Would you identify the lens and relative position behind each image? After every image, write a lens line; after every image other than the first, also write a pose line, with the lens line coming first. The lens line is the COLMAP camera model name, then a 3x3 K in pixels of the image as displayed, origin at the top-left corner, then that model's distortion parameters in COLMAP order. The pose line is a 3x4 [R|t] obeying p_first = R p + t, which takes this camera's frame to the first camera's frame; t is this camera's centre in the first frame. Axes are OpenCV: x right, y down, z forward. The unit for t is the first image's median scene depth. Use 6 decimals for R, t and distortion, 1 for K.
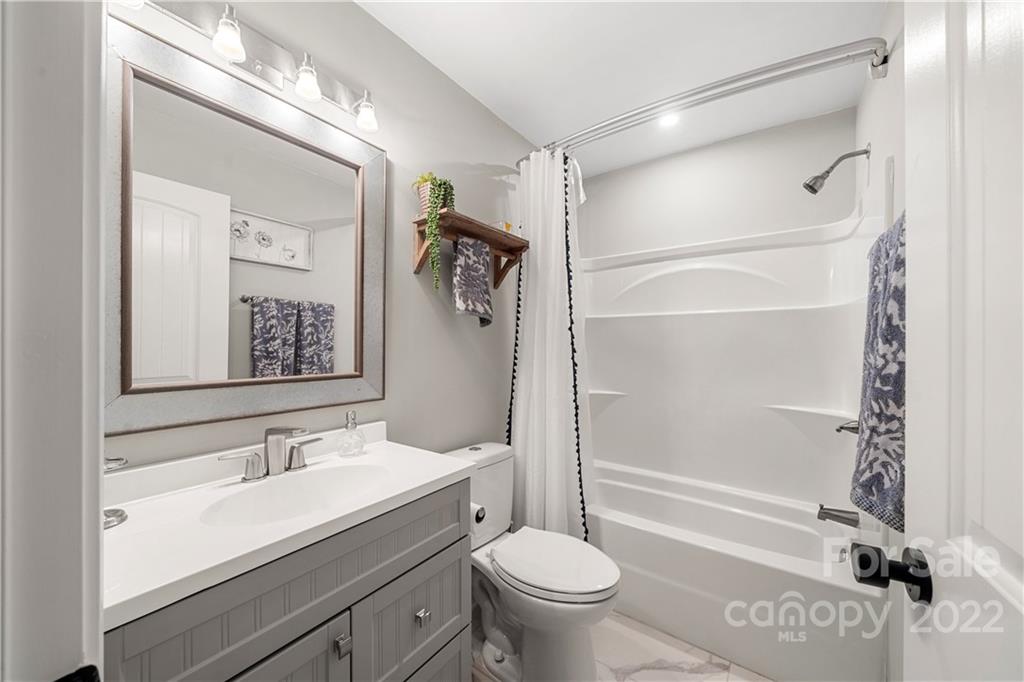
lens RADIAL K [[372.6, 0, 509.4], [0, 372.6, 342.1], [0, 0, 1]] dist [-0.001298, -0.000244]
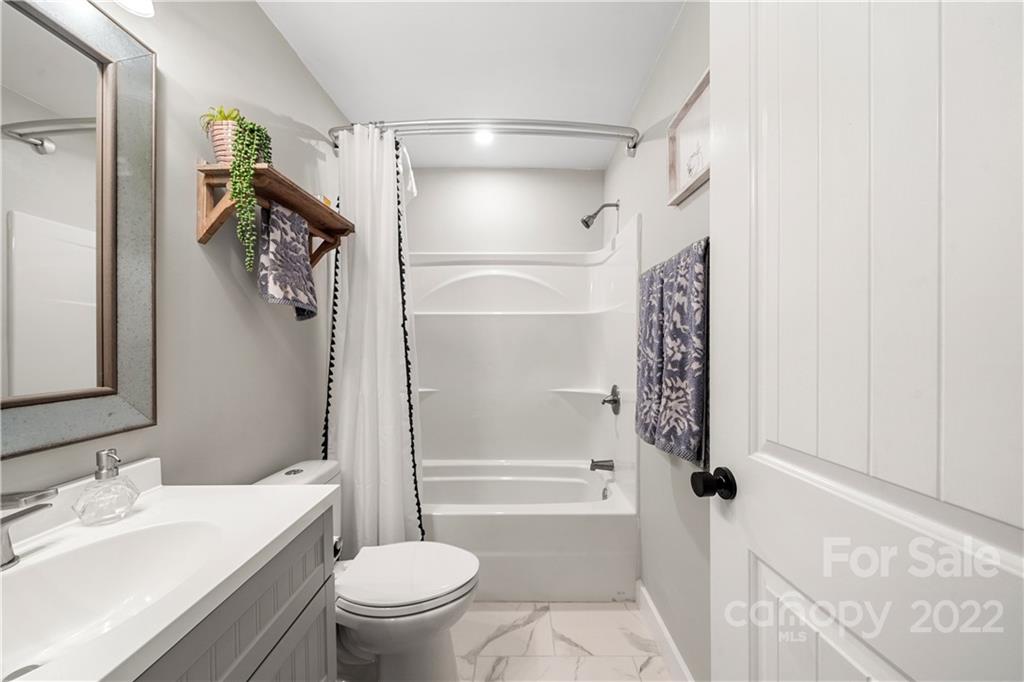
lens RADIAL K [[375.3, 0, 512.0], [0, 375.3, 341.0], [0, 0, 1]] dist [-0.000858, -0.000154]
pose [[0.807655, -0.002360, 0.589651, -0.196817], [0.000046, 0.999992, 0.003939, 0.000679], [-0.589656, -0.003154, 0.807649, 0.072879]]
